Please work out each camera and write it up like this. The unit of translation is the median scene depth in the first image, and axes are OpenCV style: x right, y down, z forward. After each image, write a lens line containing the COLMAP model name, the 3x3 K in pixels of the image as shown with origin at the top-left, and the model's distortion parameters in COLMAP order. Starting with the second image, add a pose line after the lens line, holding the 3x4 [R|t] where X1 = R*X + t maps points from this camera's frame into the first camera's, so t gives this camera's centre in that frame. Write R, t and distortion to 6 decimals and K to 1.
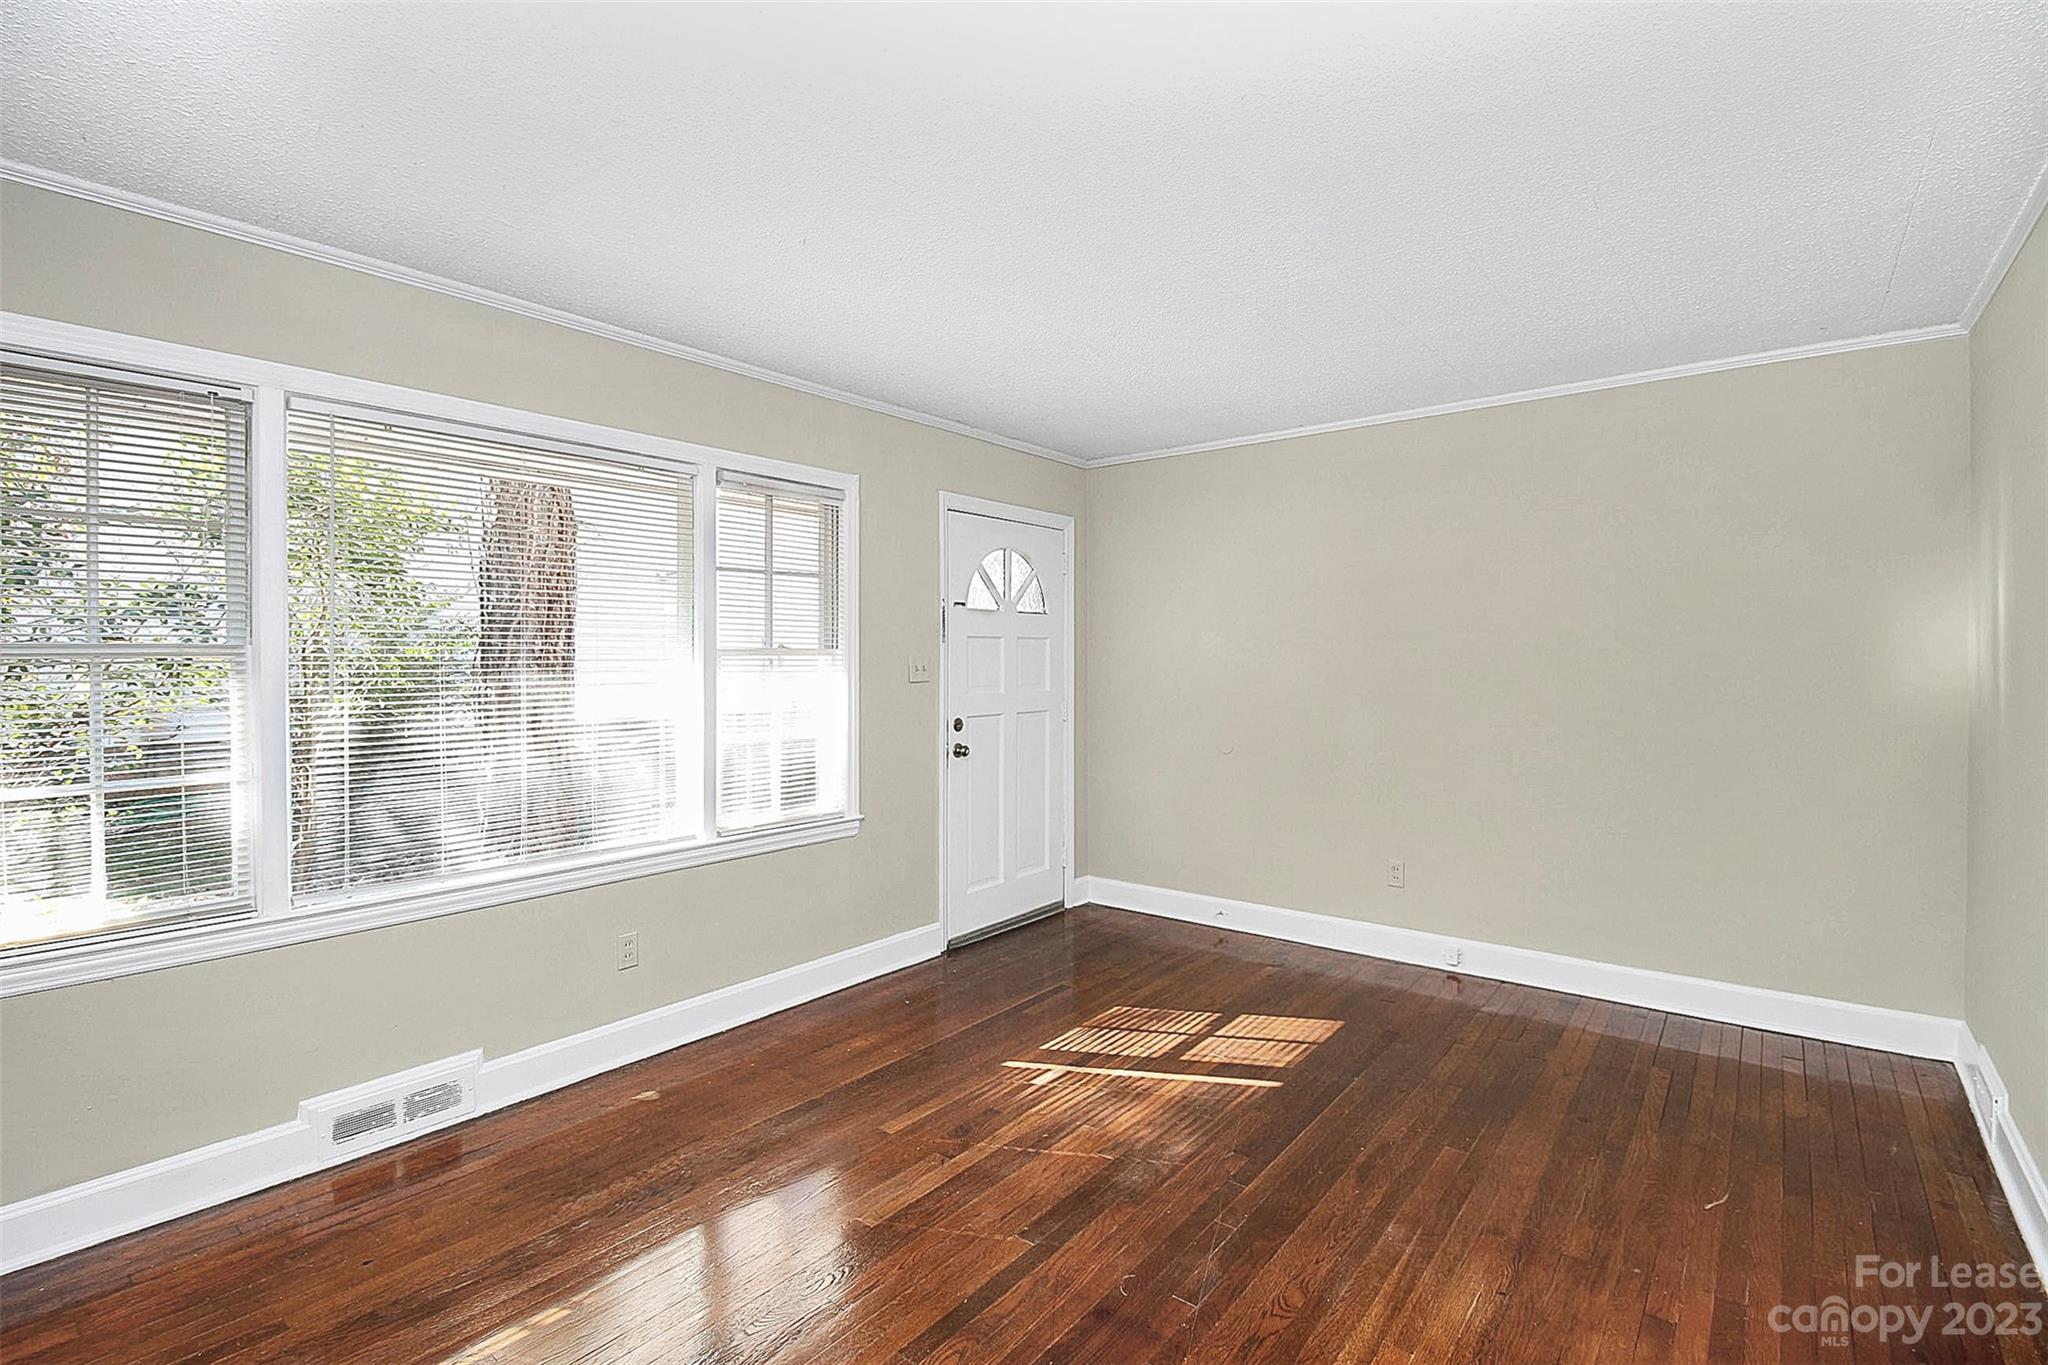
lens RADIAL K [[960.1, 0, 1023.7], [0, 960.1, 655.3], [0, 0, 1]] dist [0.003177, -0.011231]
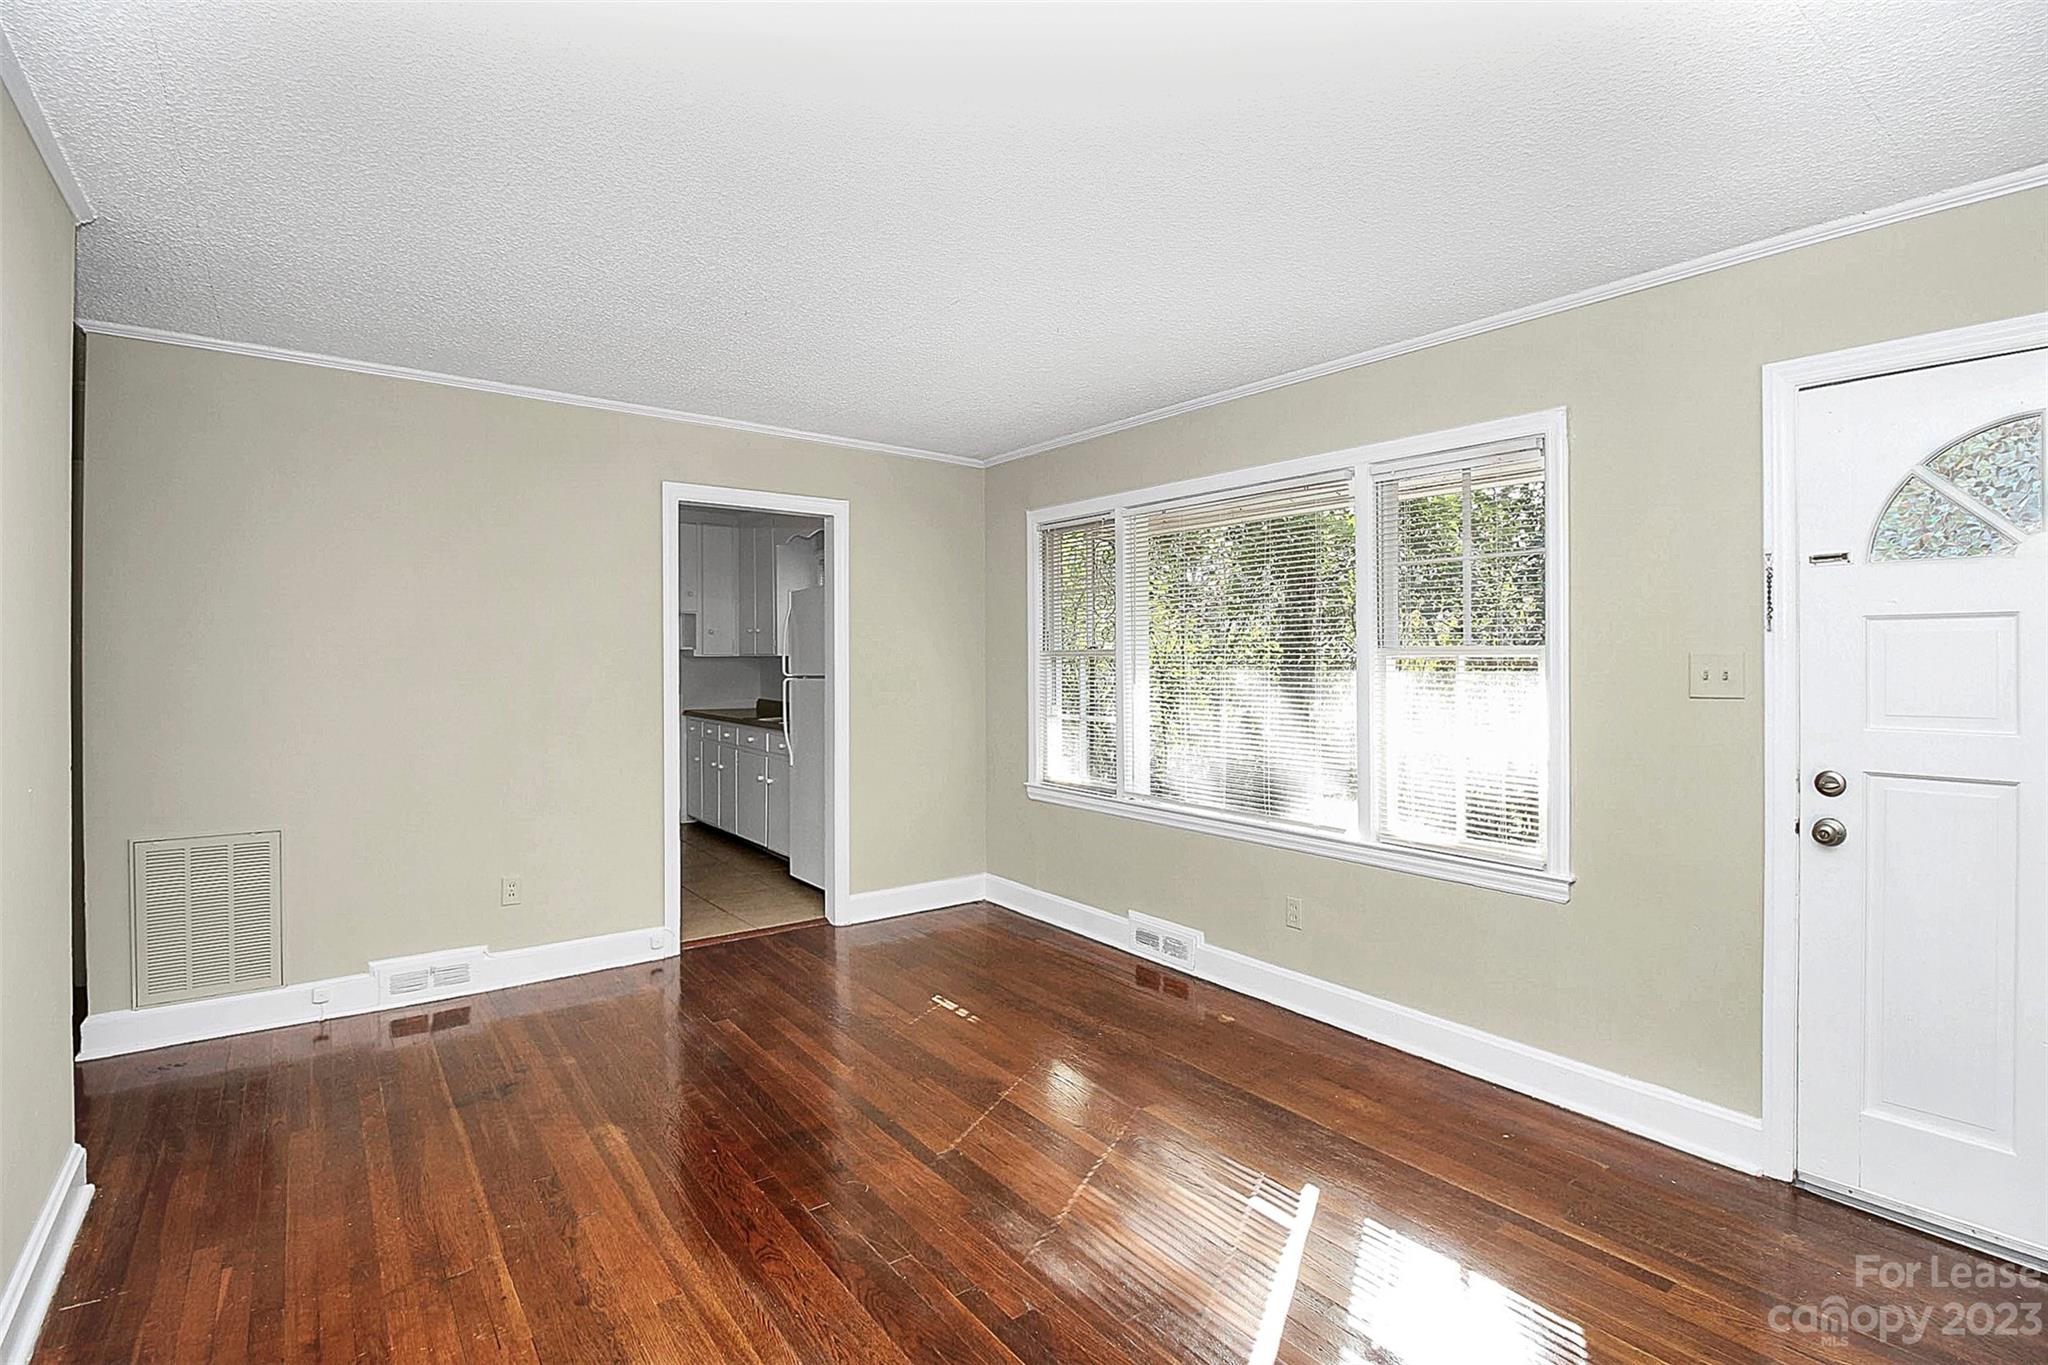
lens RADIAL K [[961.9, 0, 1018.1], [0, 961.9, 675.0], [0, 0, 1]] dist [0.000813, -0.010431]
pose [[-0.254227, 0.014661, -0.967033, 0.791012], [-0.004894, 0.999853, 0.016445, 0.006515], [0.967132, 0.008913, -0.254118, 0.986935]]
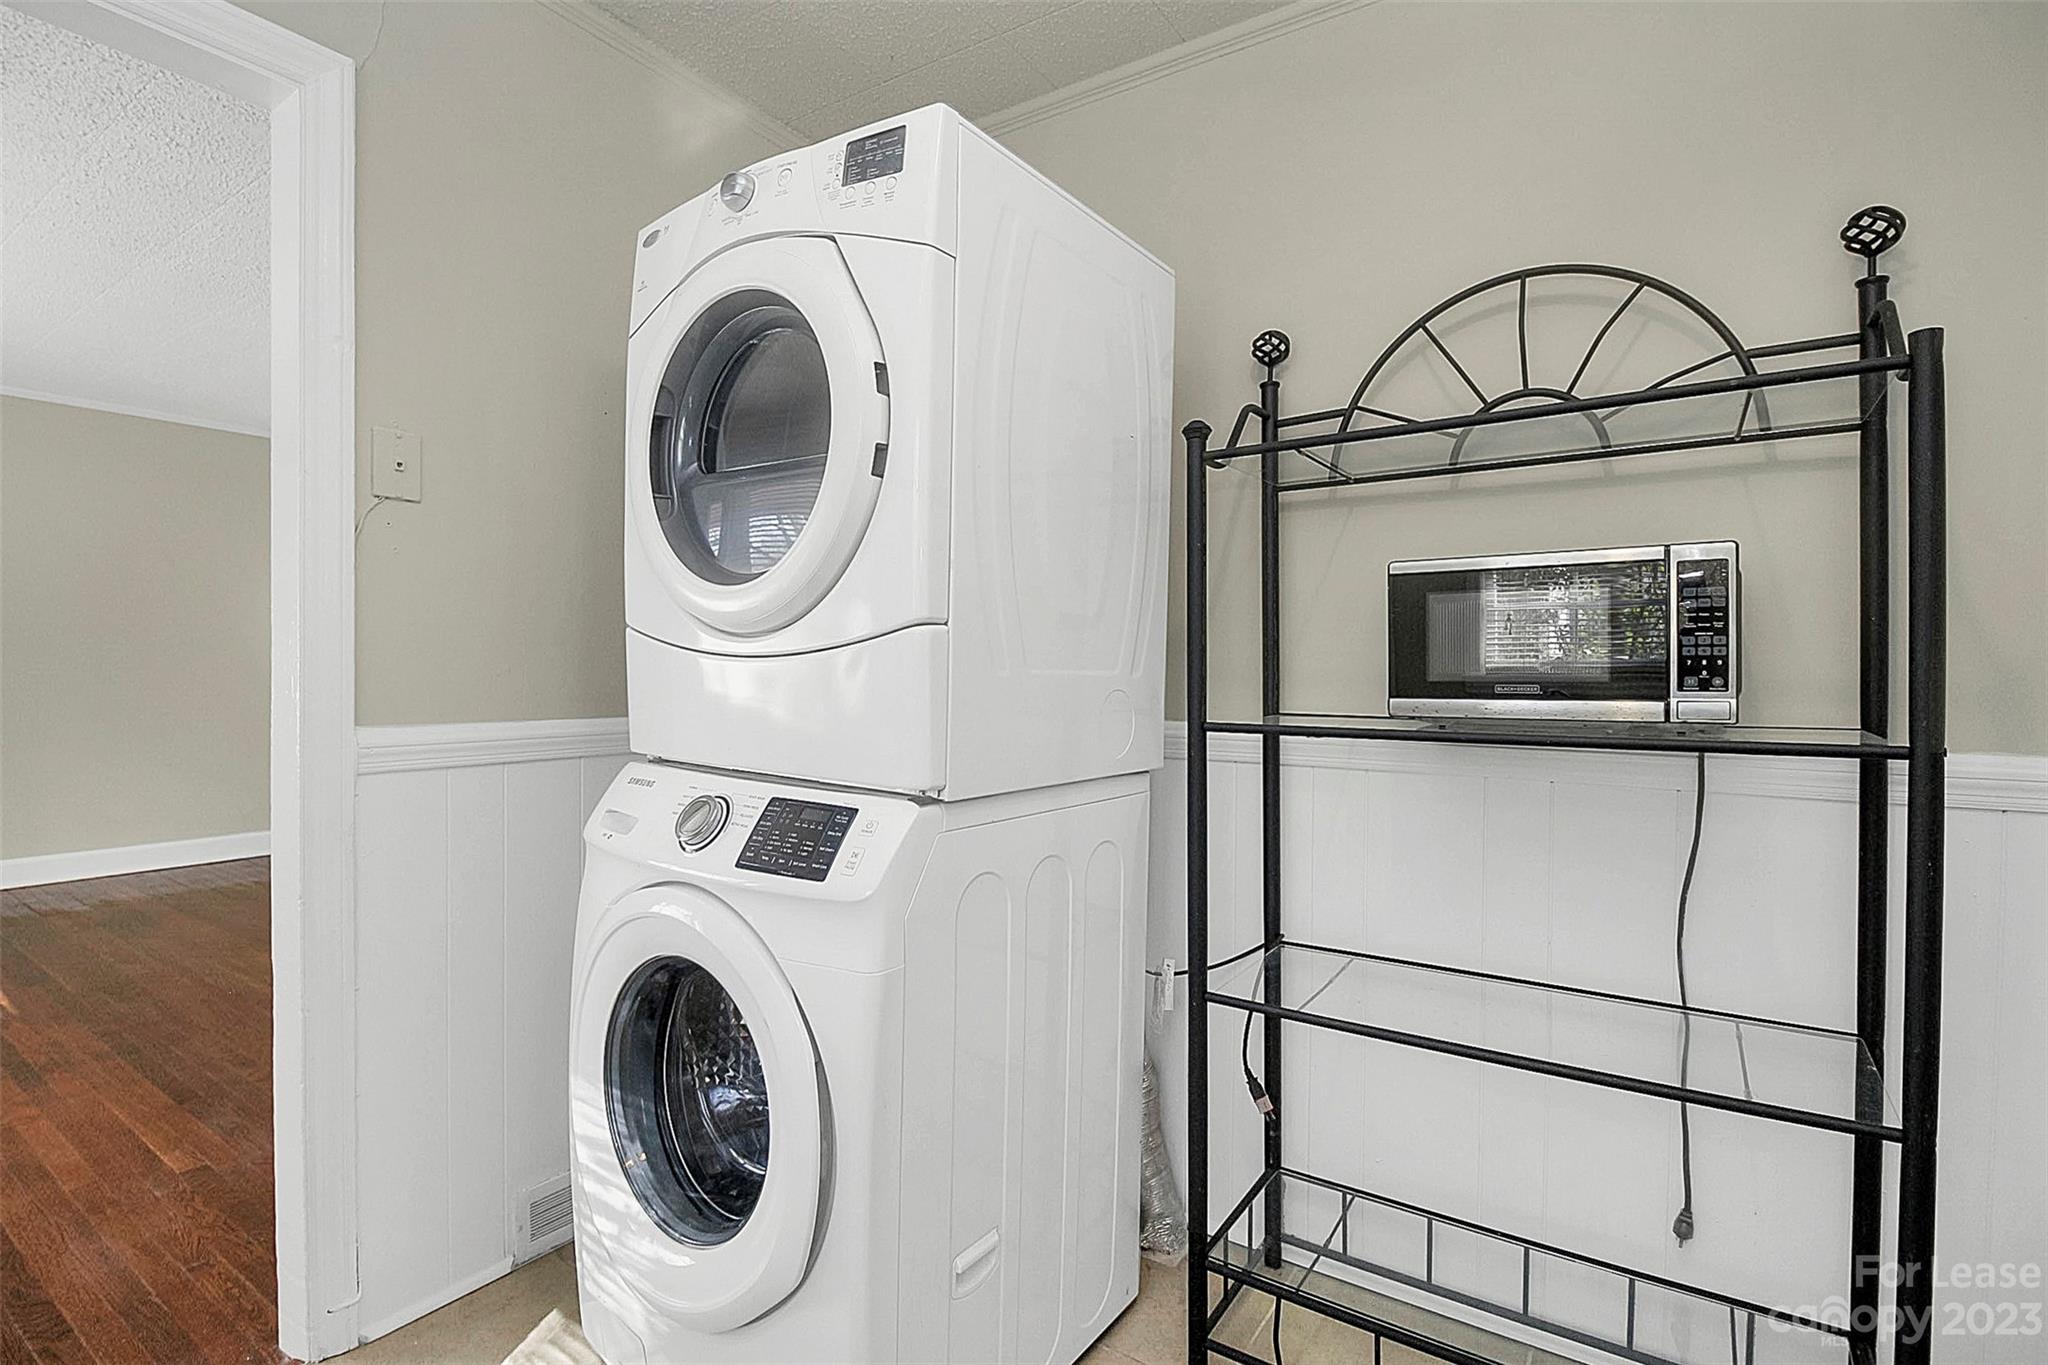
lens RADIAL K [[971.9, 0, 1015.8], [0, 971.9, 685.5], [0, 0, 1]] dist [-0.000925, -0.012504]
pose [[-0.069727, -0.013582, 0.997474, -0.951371], [-0.012912, 0.999836, 0.012712, 0.065626], [-0.997483, -0.011993, -0.069891, -0.188595]]
